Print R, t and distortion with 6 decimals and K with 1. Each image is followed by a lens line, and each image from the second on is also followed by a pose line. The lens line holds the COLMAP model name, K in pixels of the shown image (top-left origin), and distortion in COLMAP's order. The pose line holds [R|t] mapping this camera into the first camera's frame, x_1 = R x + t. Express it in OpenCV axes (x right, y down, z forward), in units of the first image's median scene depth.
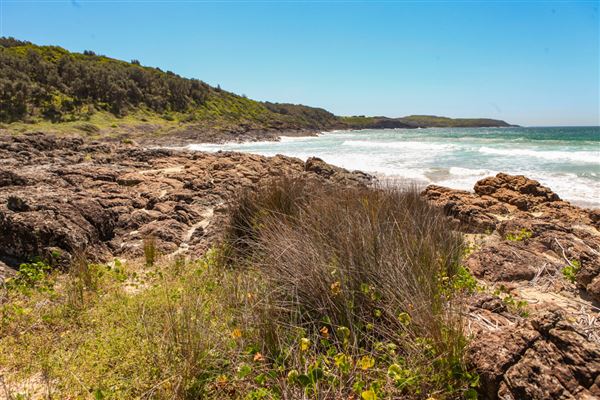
lens RADIAL K [[418.8, 0, 299.8], [0, 418.8, 196.7], [0, 0, 1]] dist [-0.116769, 0.080221]
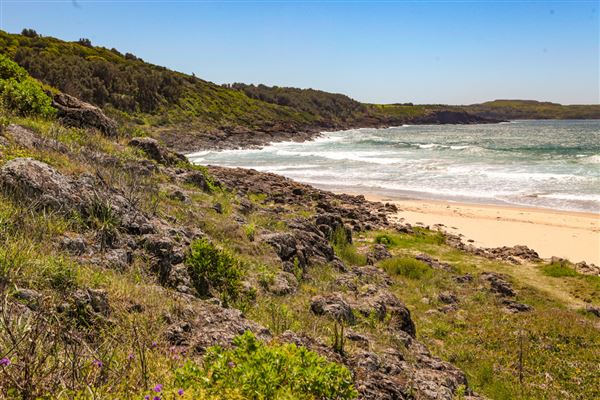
lens RADIAL K [[684.0, 0, 296.6], [0, 684.0, 200.0], [0, 0, 1]] dist [-0.047631, 0.044809]
pose [[0.999504, 0.007855, -0.030494, 0.060672], [-0.009222, 0.998947, -0.044938, 0.036881], [0.030108, 0.045197, 0.998524, -0.416960]]
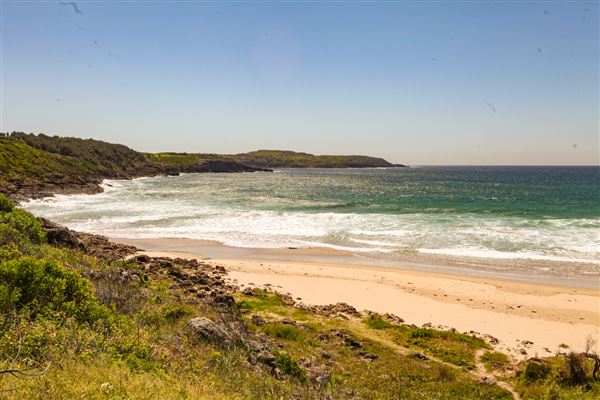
lens RADIAL K [[633.3, 0, 288.5], [0, 633.3, 198.9], [0, 0, 1]] dist [-0.035840, 0.019350]
pose [[0.955603, -0.001461, 0.294653, 0.025021], [0.034402, 0.993702, -0.106645, 0.025206], [-0.292641, 0.112047, 0.949635, -0.452211]]
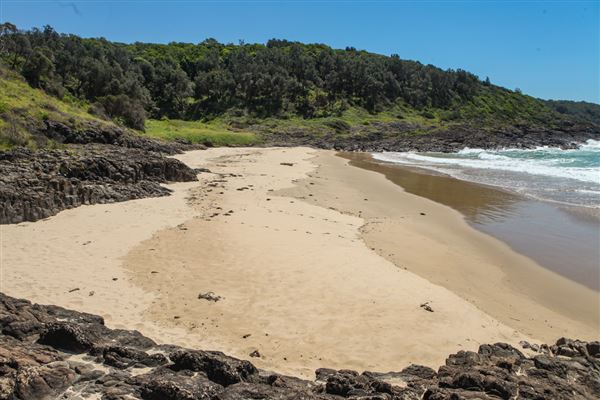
lens RADIAL K [[411.5, 0, 296.9], [0, 411.5, 198.7], [0, 0, 1]] dist [-0.109201, 0.079672]
pose [[0.827847, 0.105075, -0.551024, -0.062712], [-0.098686, 0.994260, 0.041333, -0.027192], [0.552204, 0.020161, 0.833465, 0.154836]]
